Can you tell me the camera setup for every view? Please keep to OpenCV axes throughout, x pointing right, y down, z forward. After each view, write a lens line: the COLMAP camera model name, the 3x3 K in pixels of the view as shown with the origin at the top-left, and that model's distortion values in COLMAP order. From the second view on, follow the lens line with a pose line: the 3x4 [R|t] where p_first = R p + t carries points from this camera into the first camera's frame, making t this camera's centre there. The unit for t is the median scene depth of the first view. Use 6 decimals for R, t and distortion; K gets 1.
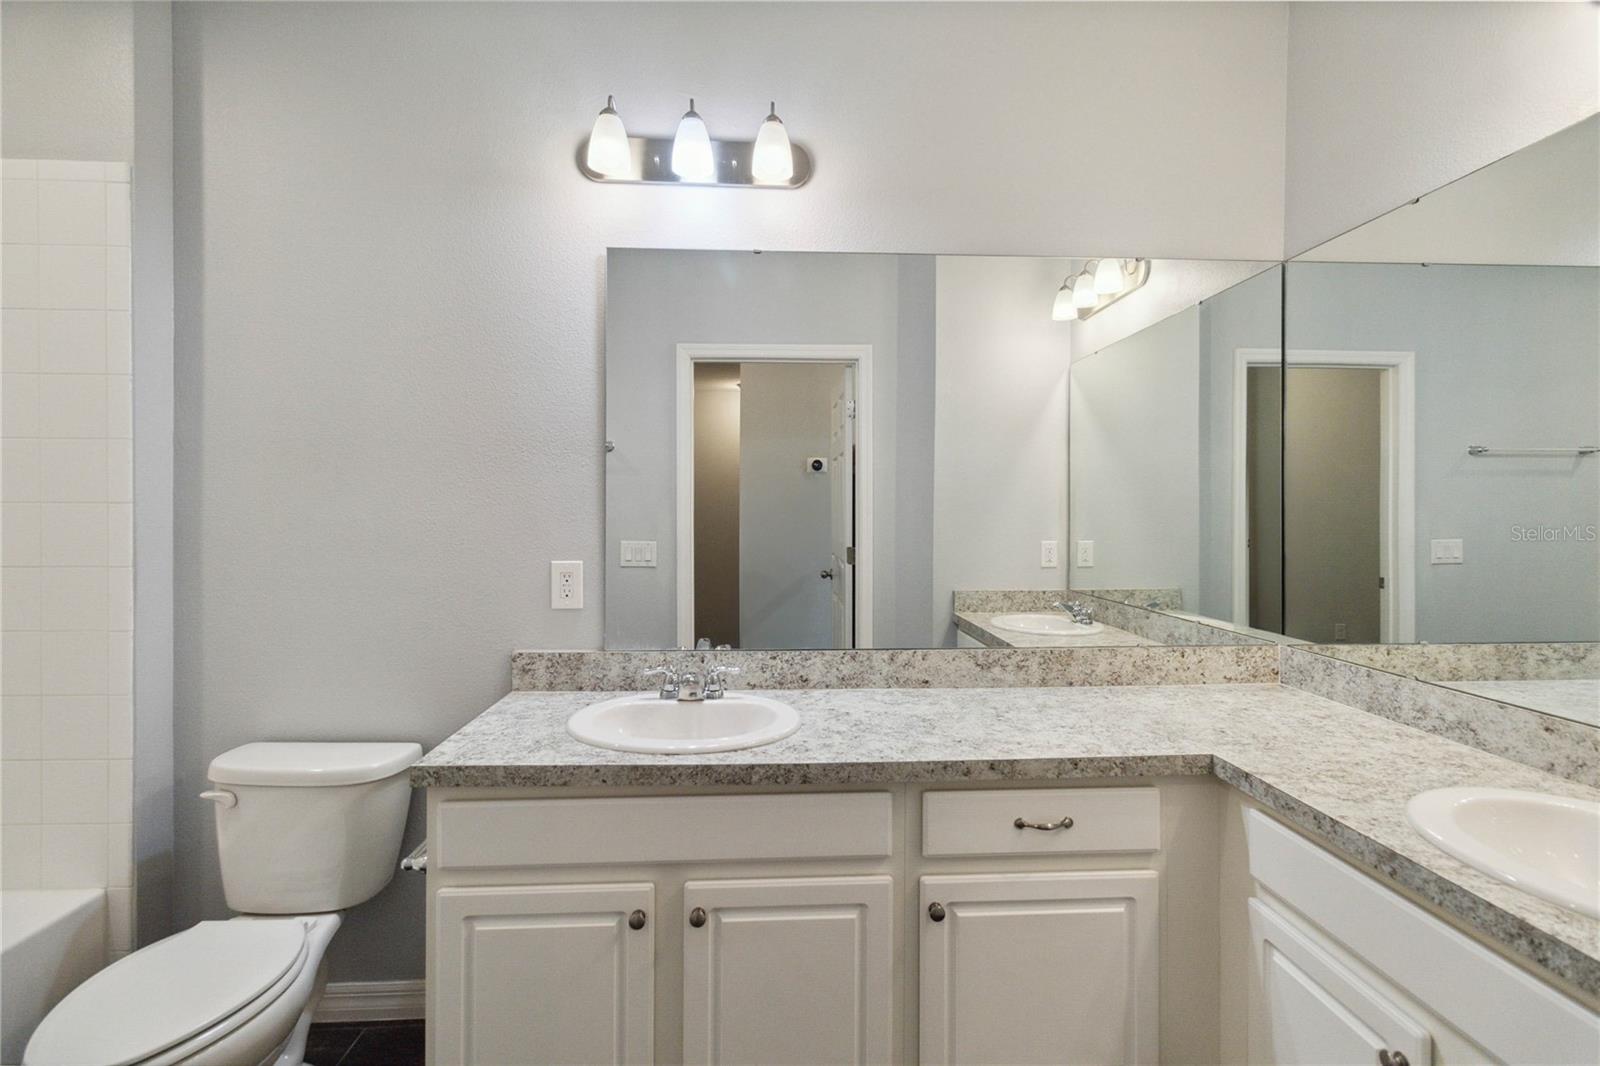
lens RADIAL K [[742.2, 0, 794.9], [0, 742.2, 522.7], [0, 0, 1]] dist [0.000803, 0.000391]
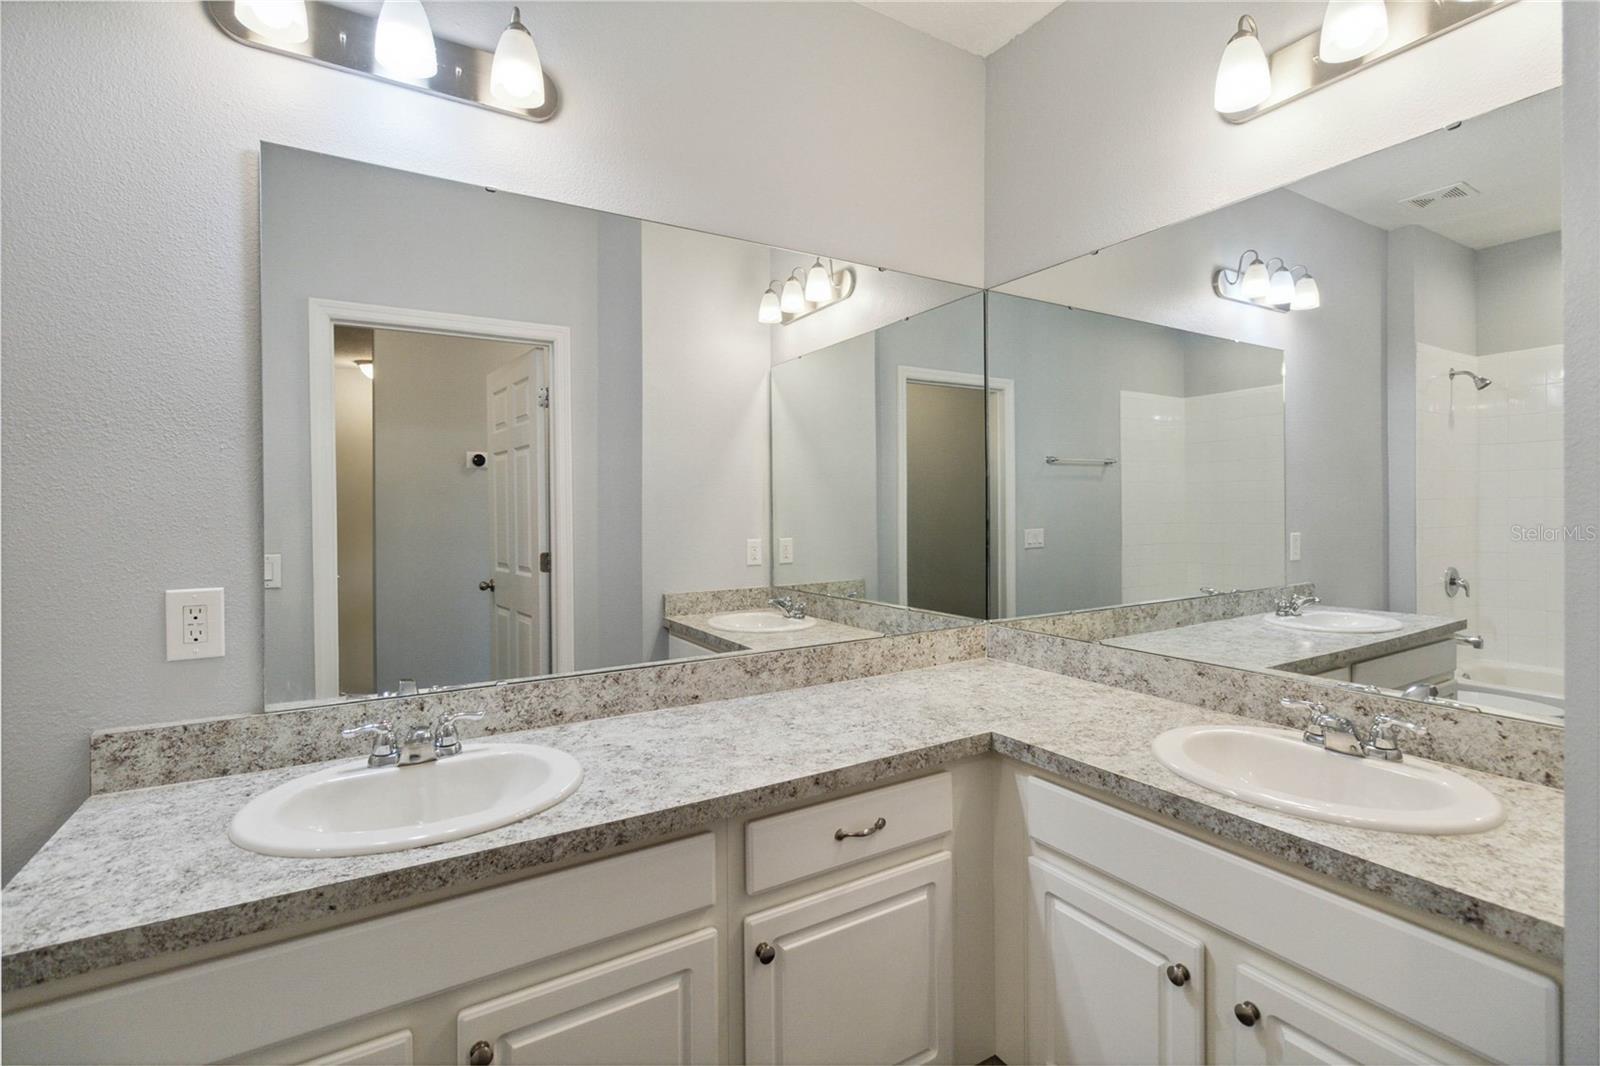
lens RADIAL K [[742.2, 0, 810.1], [0, 742.2, 520.6], [0, 0, 1]] dist [0.000803, 0.000391]
pose [[0.877391, -0.016205, 0.479502, -0.144934], [0.017620, 0.999844, 0.001550, -0.002013], [-0.479452, 0.007088, 0.877539, 0.138017]]
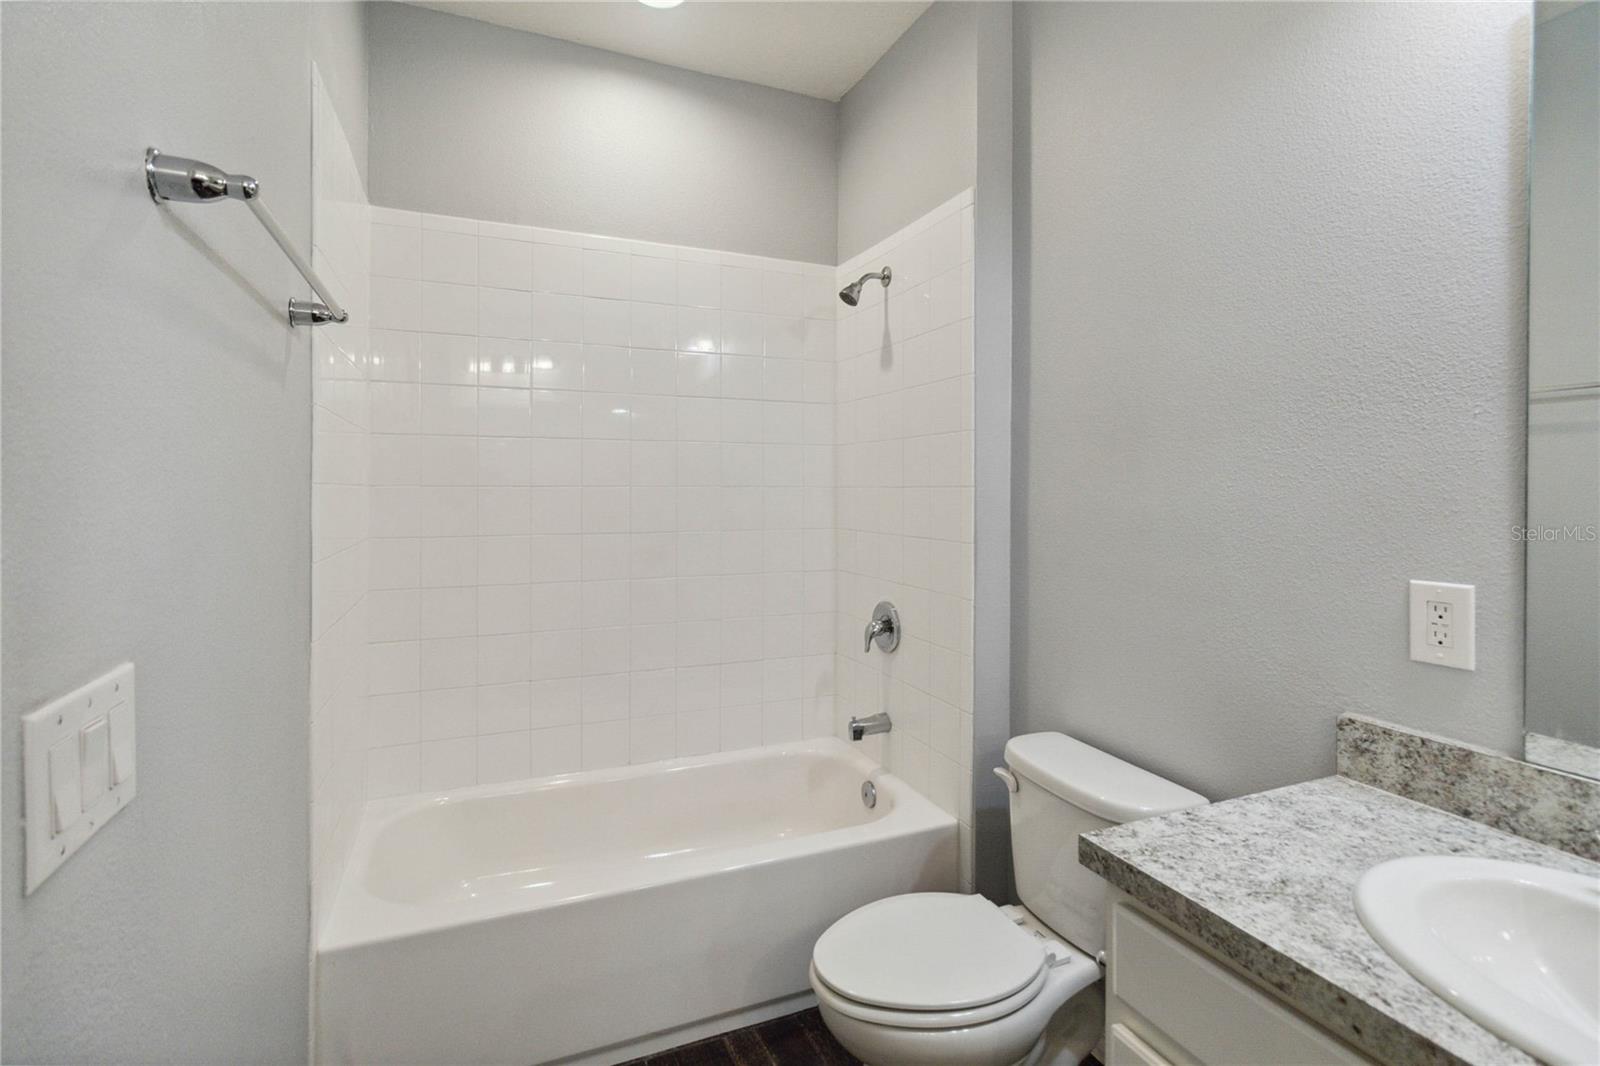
lens RADIAL K [[742.2, 0, 787.3], [0, 742.2, 493.4], [0, 0, 1]] dist [0.000803, 0.000391]
pose [[0.339536, 0.002777, -0.940589, 0.067174], [-0.013396, 0.999908, -0.001884, -0.010376], [0.940498, 0.013240, 0.339542, 0.341414]]
